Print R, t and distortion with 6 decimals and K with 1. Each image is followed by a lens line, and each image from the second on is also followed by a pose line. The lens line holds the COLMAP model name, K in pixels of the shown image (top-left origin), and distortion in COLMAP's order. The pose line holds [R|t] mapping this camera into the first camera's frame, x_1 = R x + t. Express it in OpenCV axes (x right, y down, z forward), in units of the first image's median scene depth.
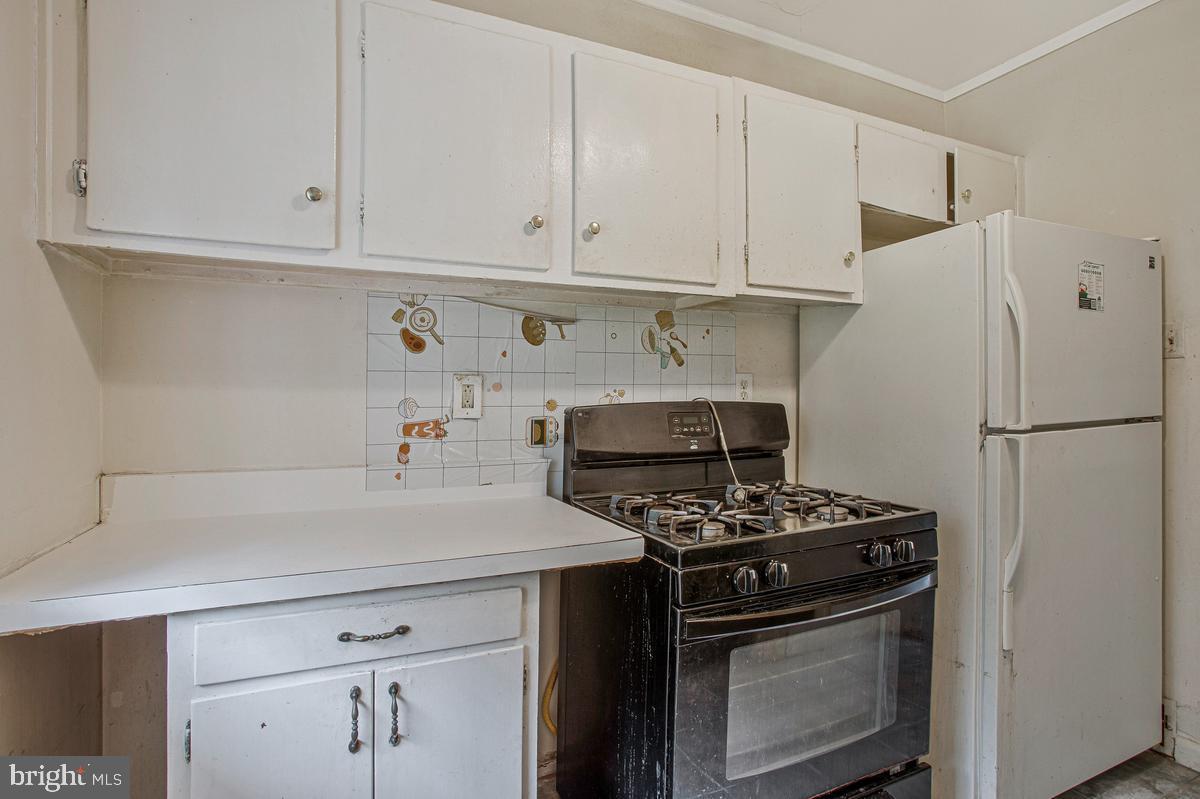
lens RADIAL K [[617.3, 0, 608.5], [0, 617.3, 396.3], [0, 0, 1]] dist [-0.075271, 0.032670]
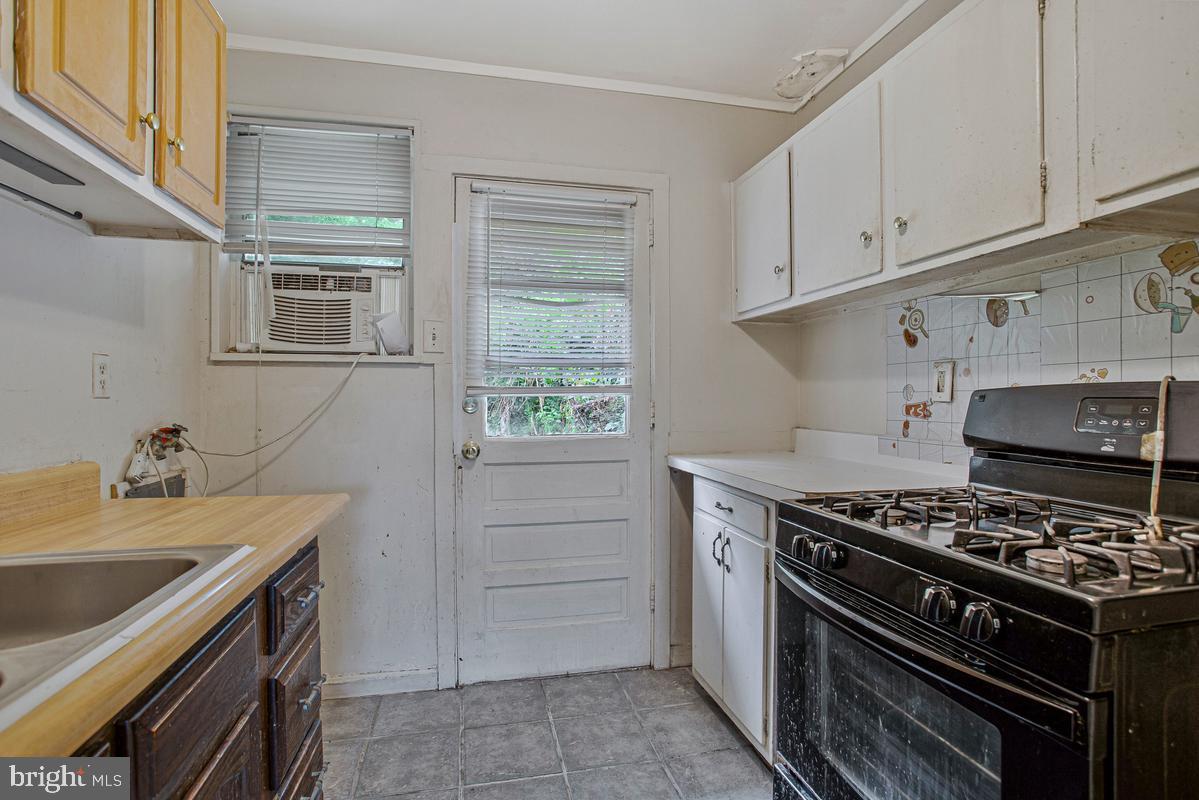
lens RADIAL K [[611.8, 0, 597.6], [0, 611.8, 389.9], [0, 0, 1]] dist [-0.069512, 0.032664]
pose [[-0.215349, -0.009162, -0.976494, 0.973478], [0.002965, 0.999945, -0.010036, 0.023529], [0.976533, -0.005056, -0.215310, 0.626730]]
